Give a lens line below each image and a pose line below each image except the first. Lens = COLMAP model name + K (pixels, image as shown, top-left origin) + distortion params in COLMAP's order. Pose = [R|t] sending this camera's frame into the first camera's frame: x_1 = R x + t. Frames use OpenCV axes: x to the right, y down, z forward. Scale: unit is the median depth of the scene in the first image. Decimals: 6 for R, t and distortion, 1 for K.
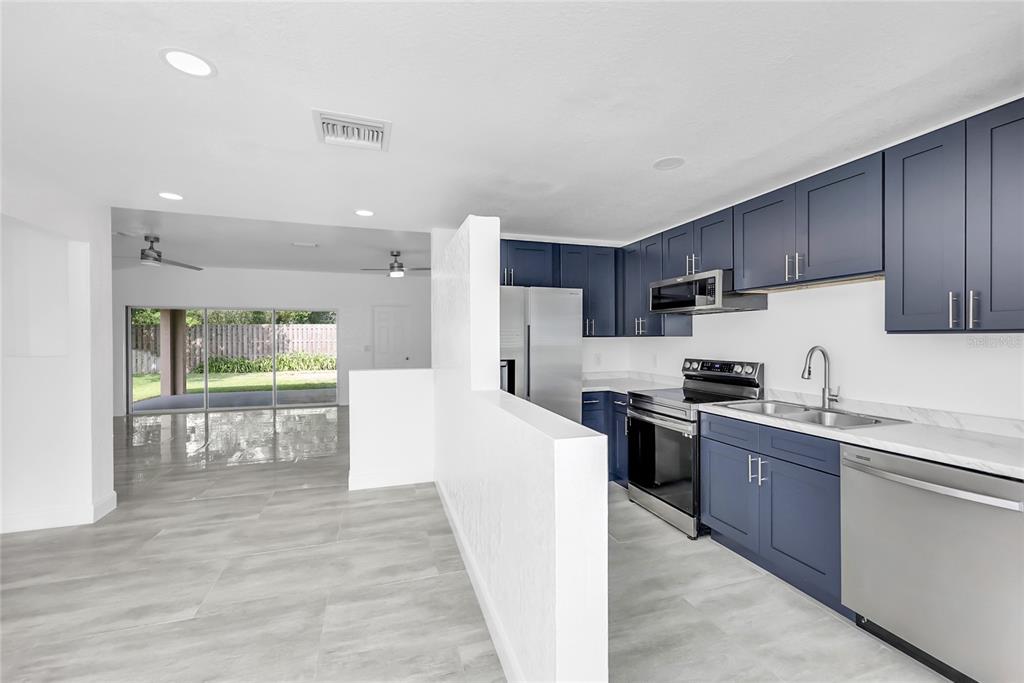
lens RADIAL K [[403.1, 0, 512.0], [0, 403.1, 341.5], [0, 0, 1]] dist [-0.001646, -0.000081]
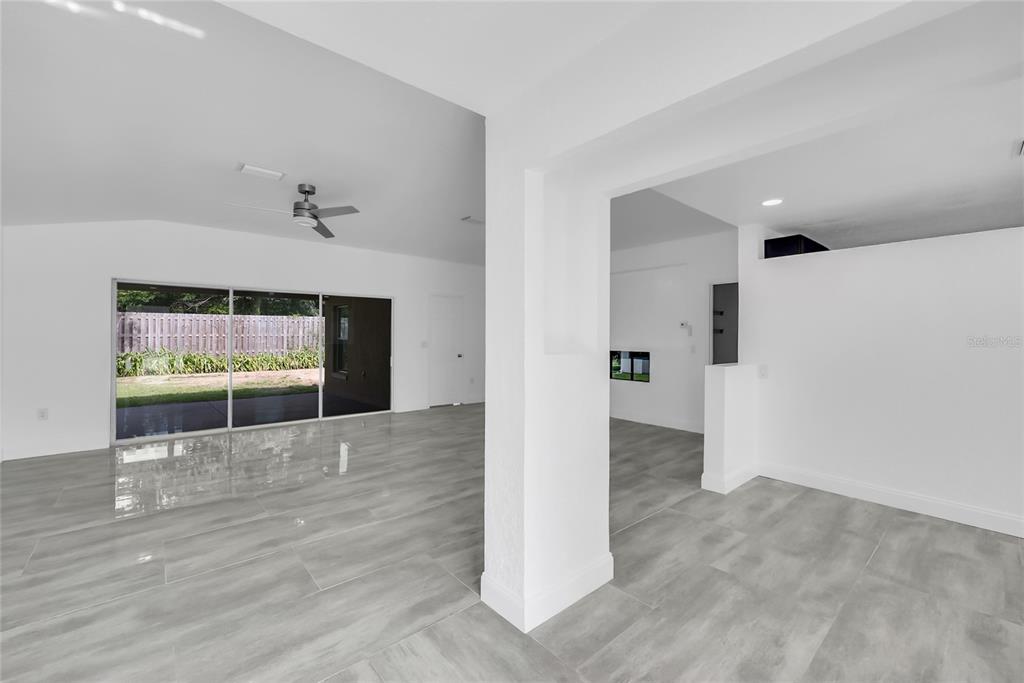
lens RADIAL K [[408.7, 0, 509.9], [0, 408.7, 321.5], [0, 0, 1]] dist [0.001021, 0.000096]
pose [[0.926013, 0.022350, 0.376830, -1.333345], [-0.006191, 0.999011, -0.044038, 0.015943], [-0.377441, 0.038446, 0.925235, 0.321397]]
